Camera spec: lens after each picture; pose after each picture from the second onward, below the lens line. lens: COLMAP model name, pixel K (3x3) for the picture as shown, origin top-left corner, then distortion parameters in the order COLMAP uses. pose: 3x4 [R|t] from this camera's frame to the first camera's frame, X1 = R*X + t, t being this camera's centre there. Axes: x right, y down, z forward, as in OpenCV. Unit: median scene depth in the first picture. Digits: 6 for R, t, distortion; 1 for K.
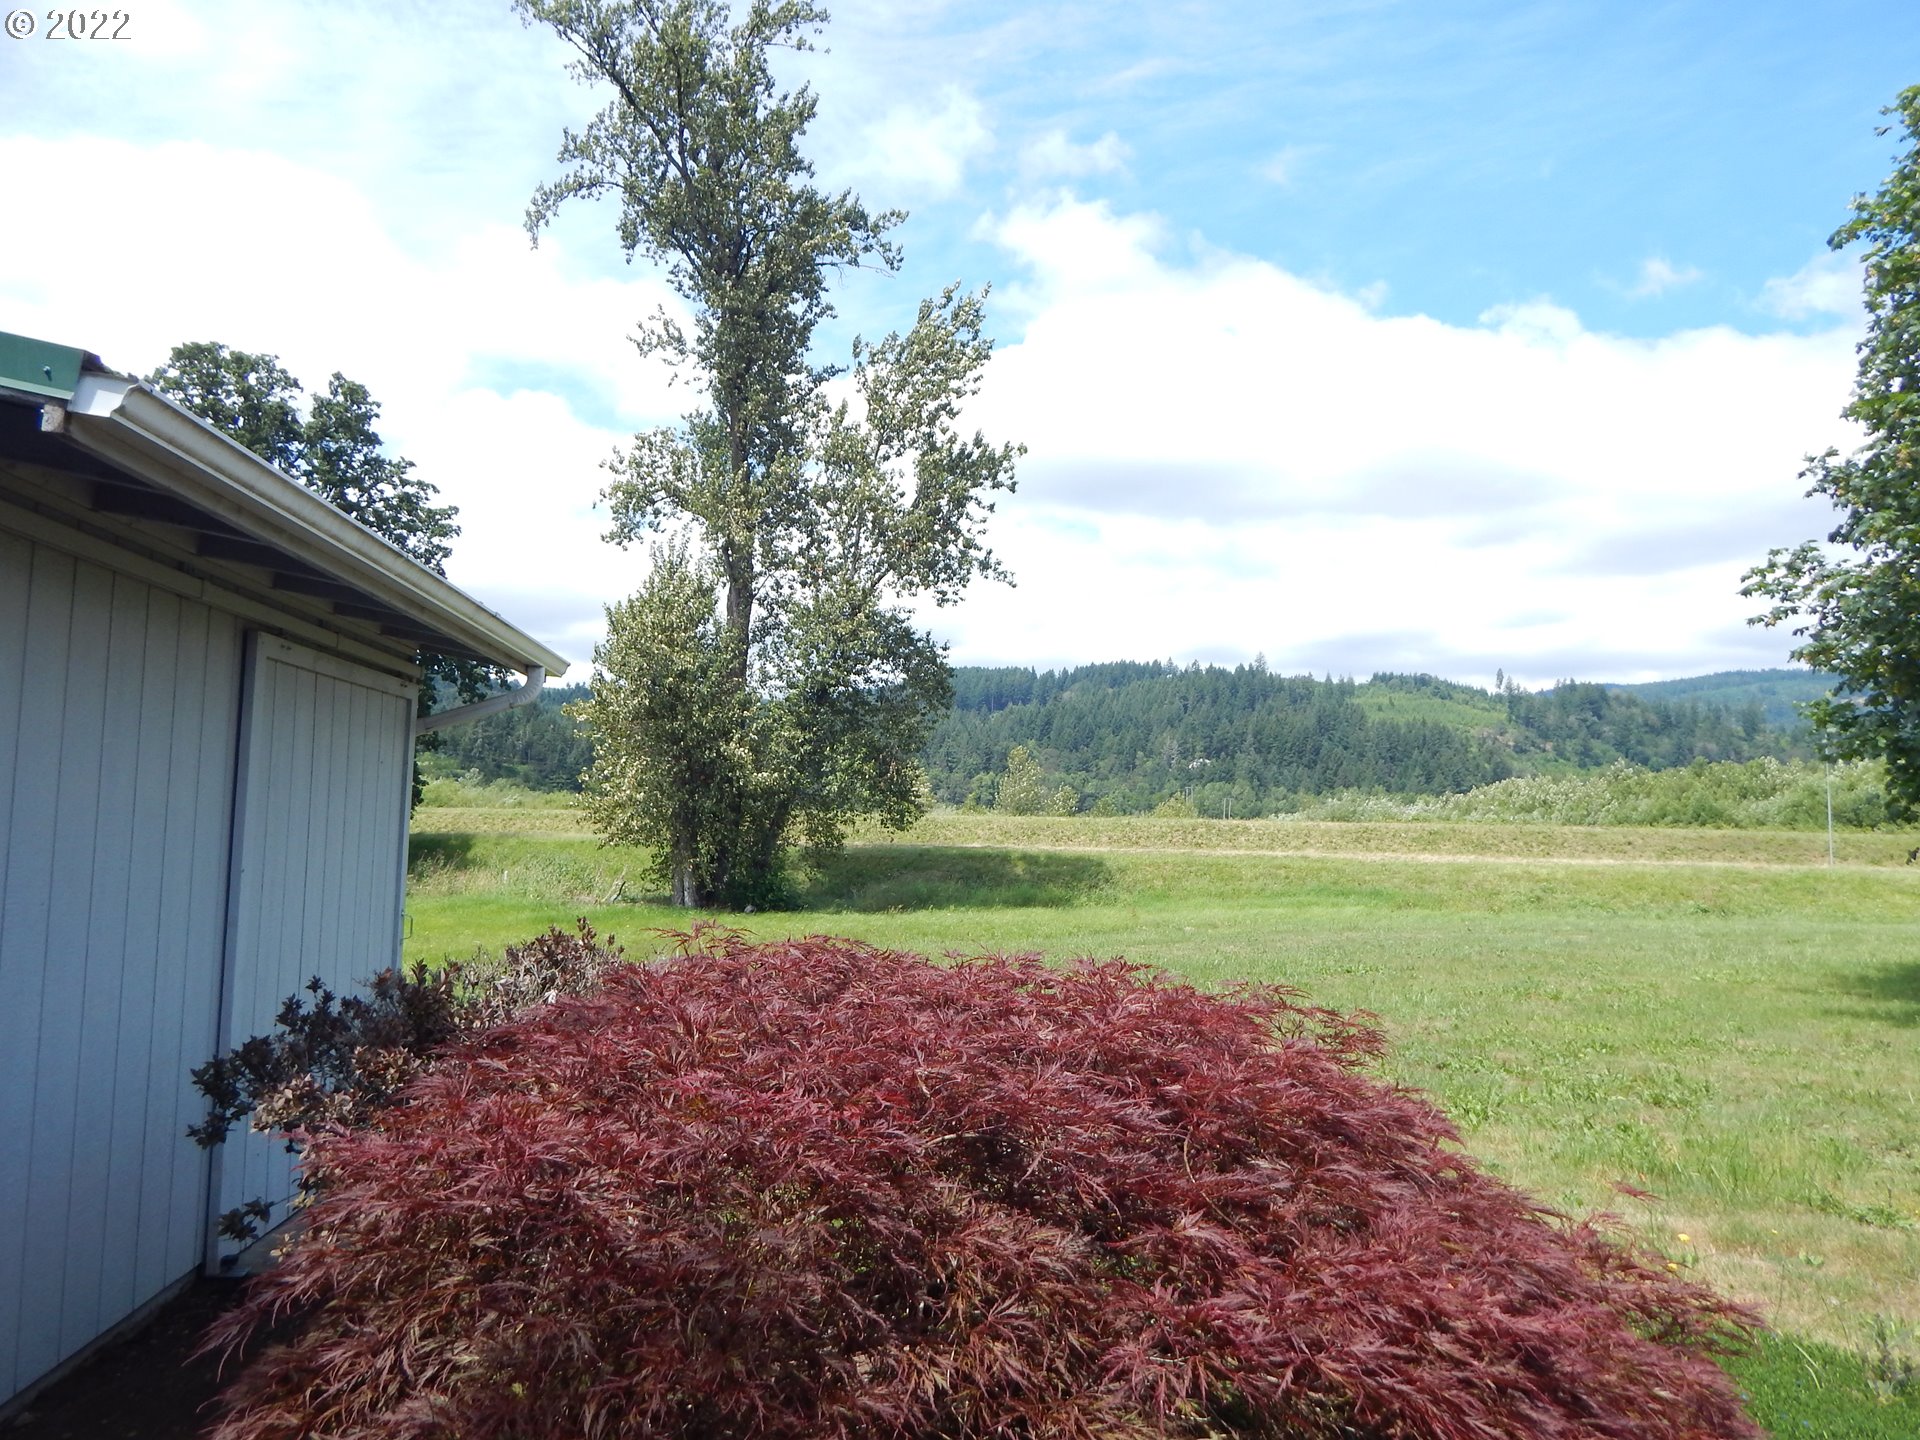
lens RADIAL K [[1251.5, 0, 959.2], [0, 1251.5, 706.1], [0, 0, 1]] dist [-0.009761, 0.003648]
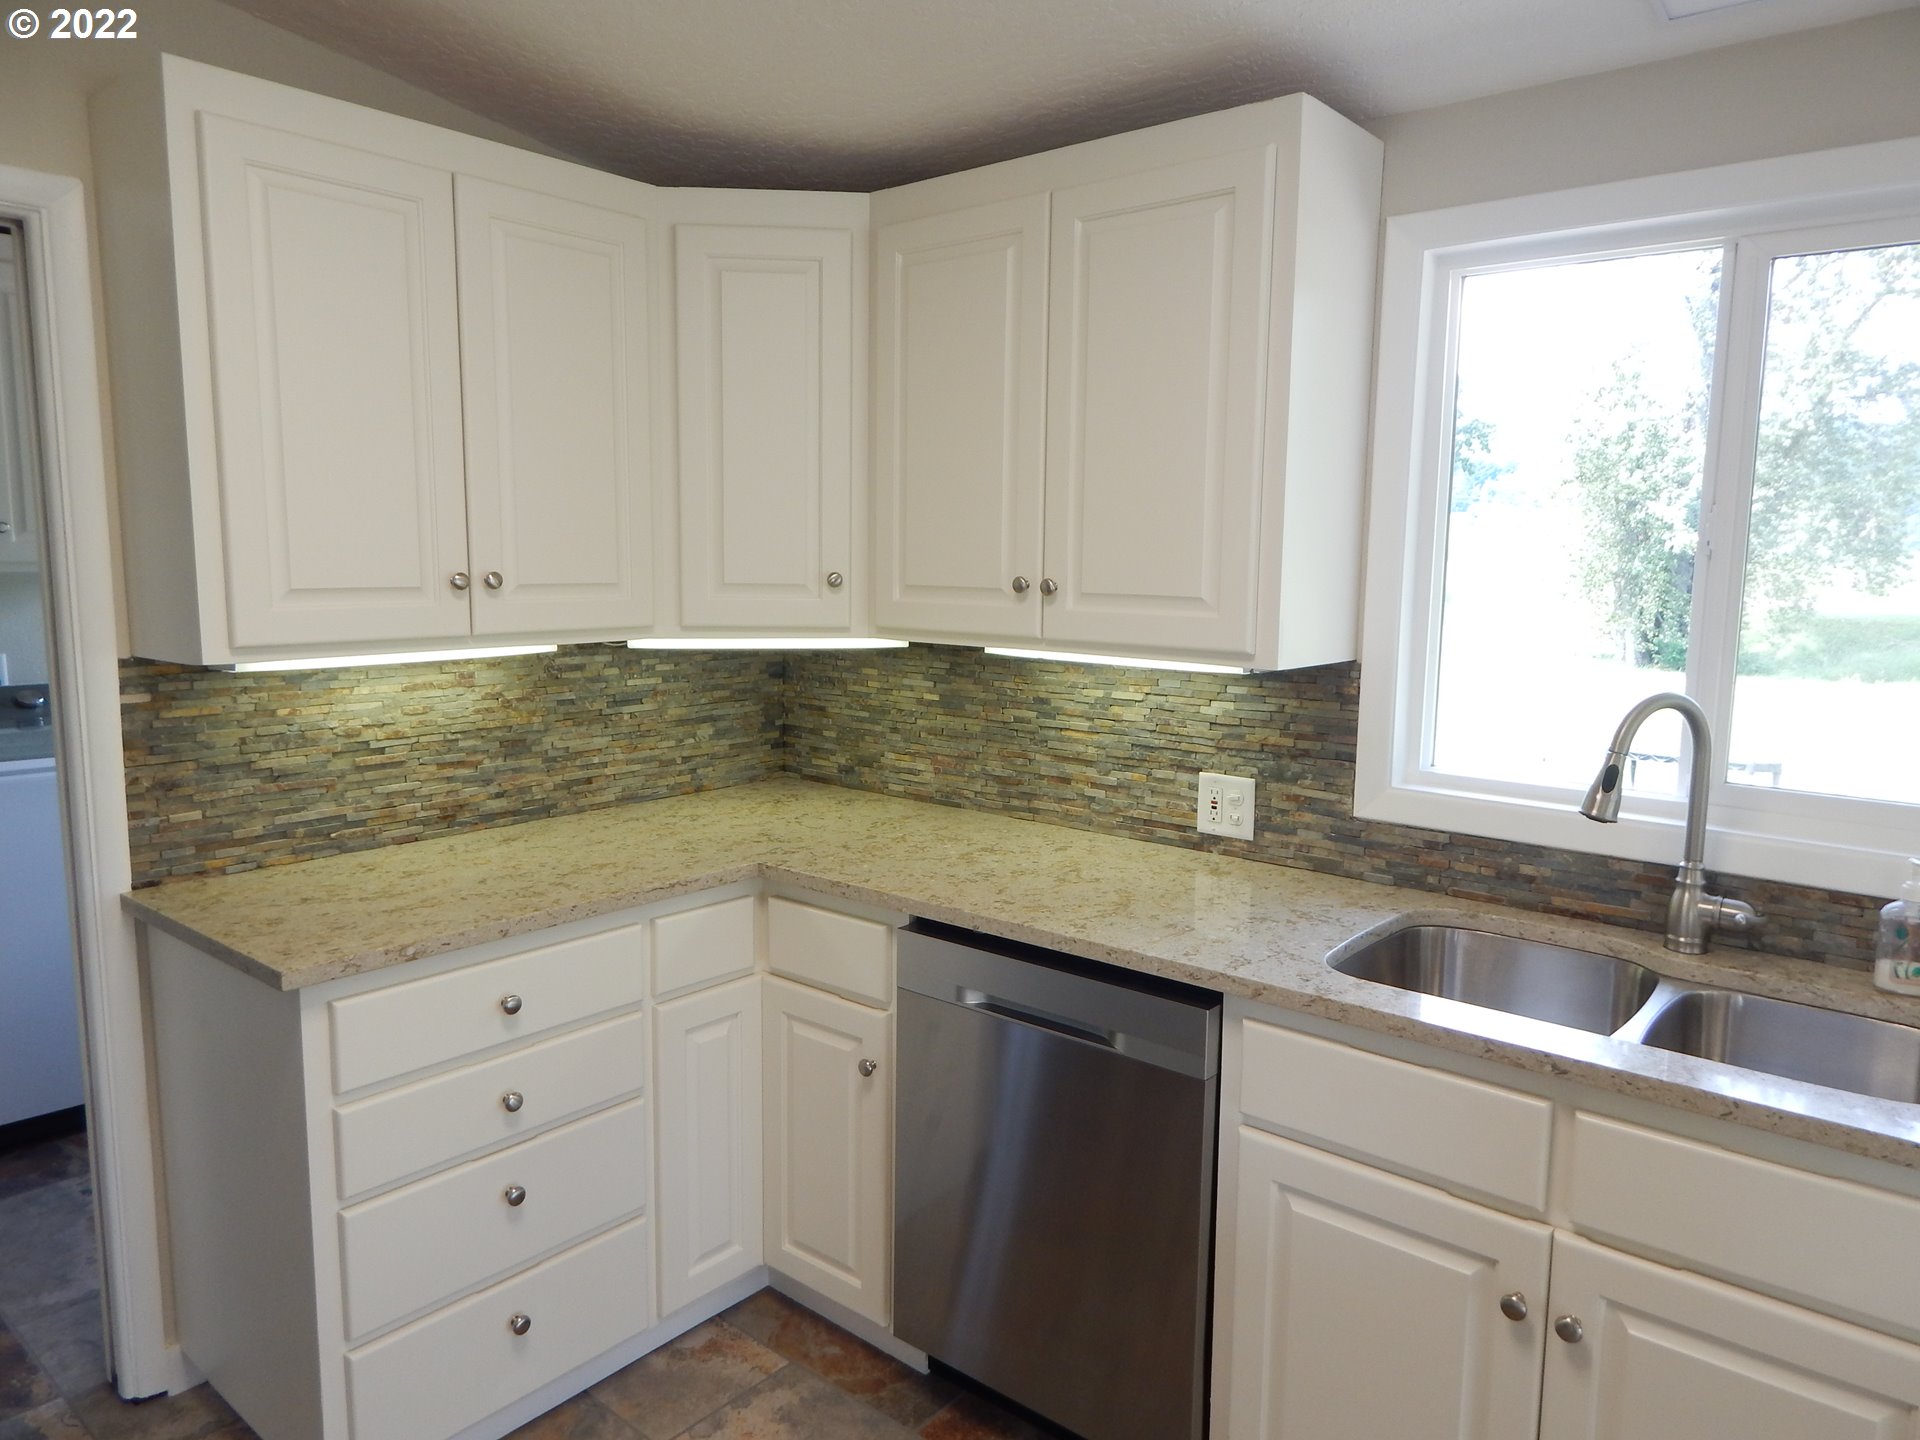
lens RADIAL K [[1251.5, 0, 961.2], [0, 1251.5, 710.4], [0, 0, 1]] dist [-0.009761, 0.003648]
pose [[0.695576, 0.086897, -0.713178, 0.134005], [0.057187, 0.982812, 0.175526, -0.013527], [0.716173, -0.162876, 0.678652, -0.096029]]
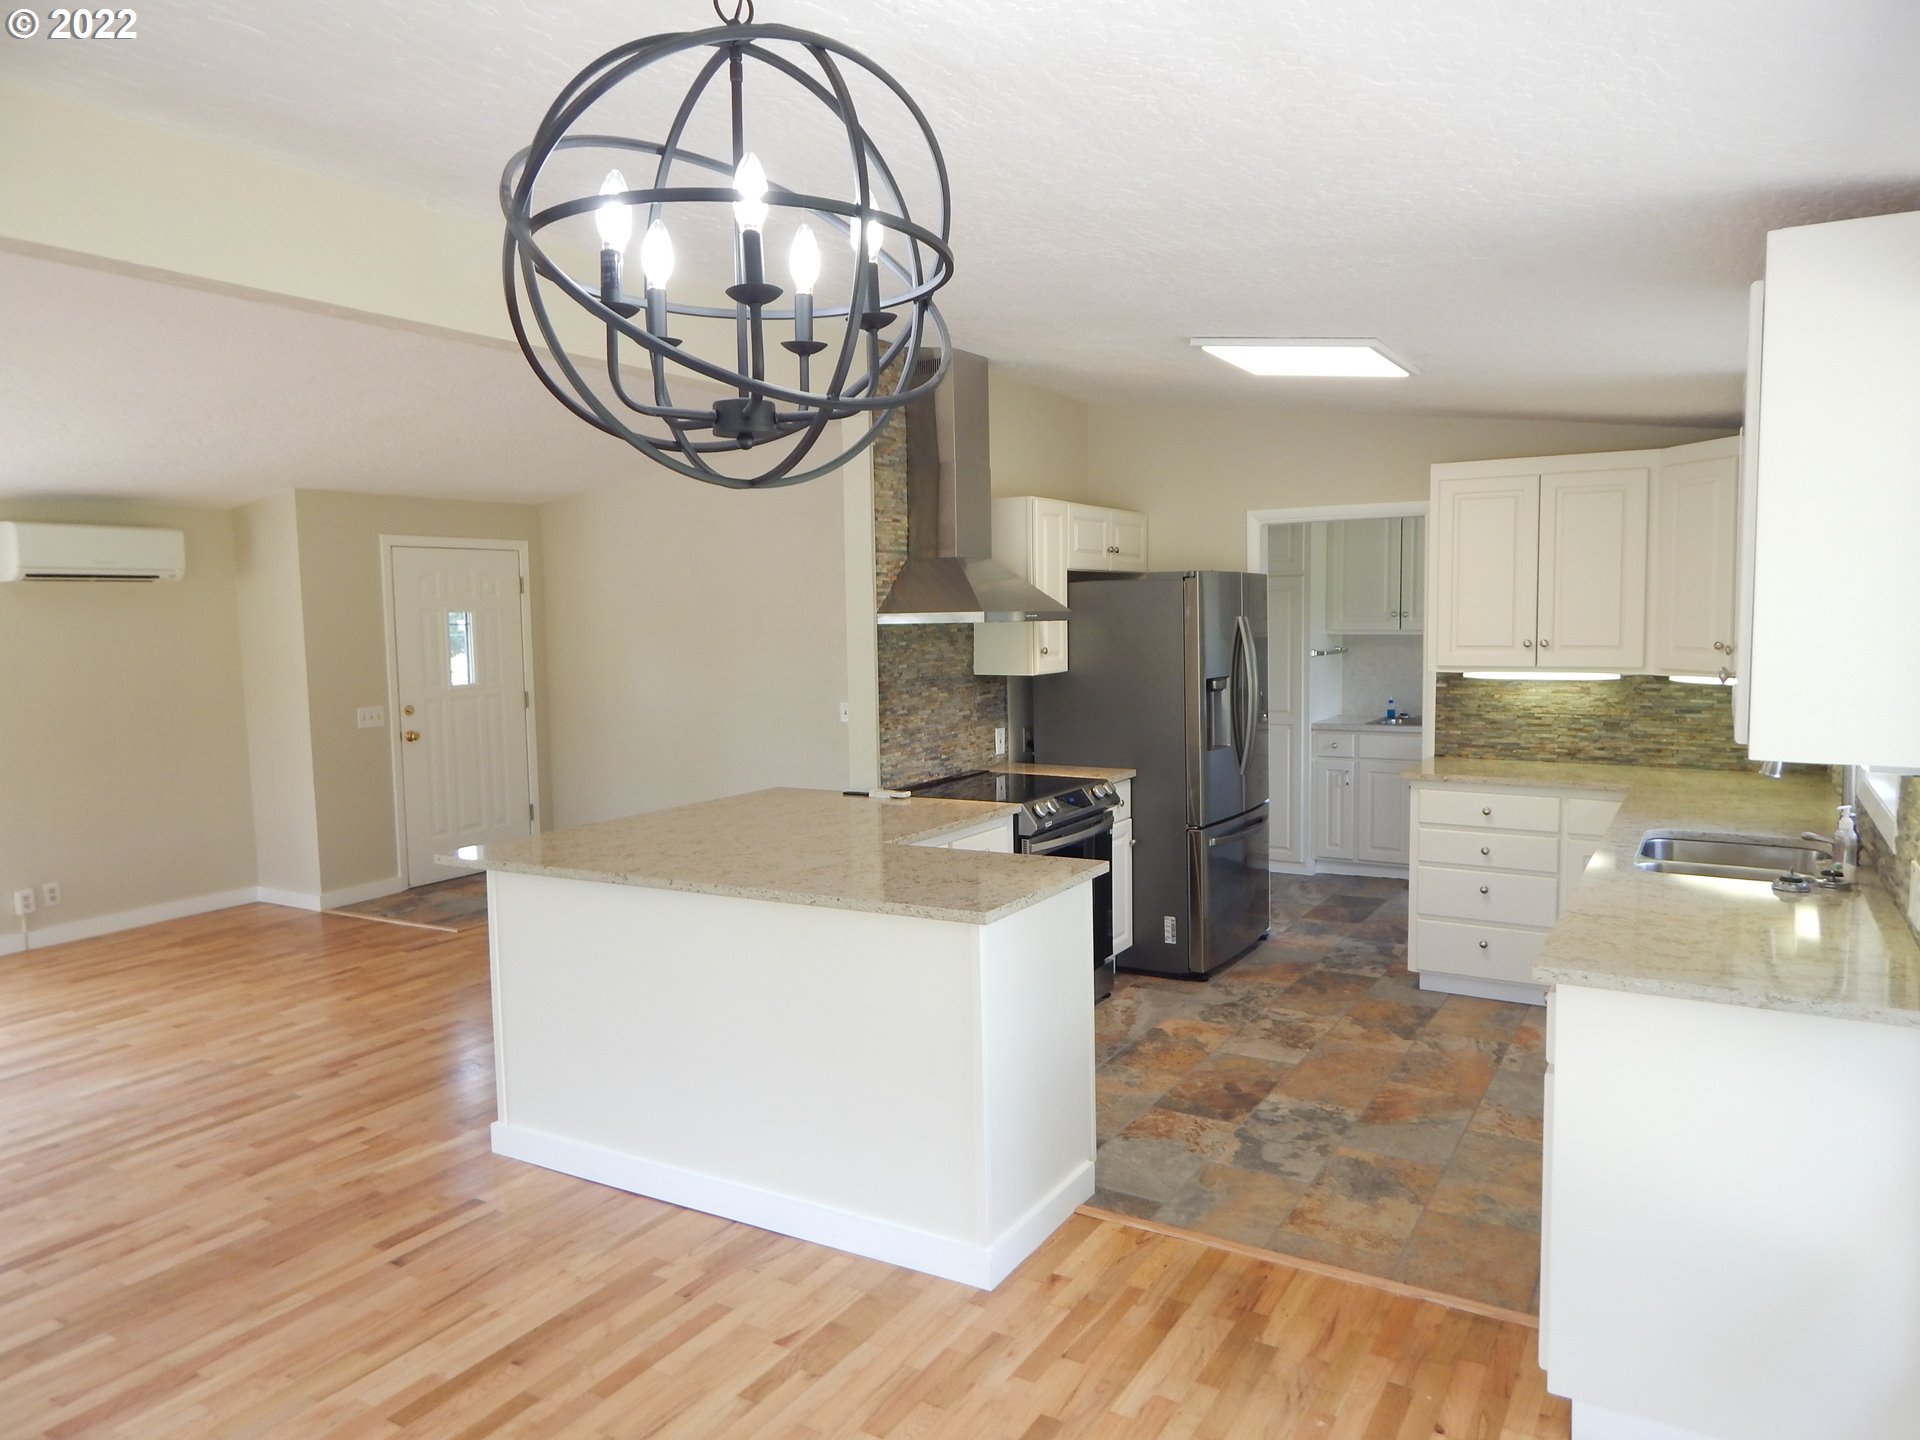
lens RADIAL K [[1251.5, 0, 979.0], [0, 1251.5, 715.1], [0, 0, 1]] dist [-0.009761, 0.003648]
pose [[-0.590185, 0.067107, -0.804474, 0.219747], [0.074929, 0.996791, 0.028180, -0.011239], [0.803783, -0.043647, -0.593319, -0.041845]]
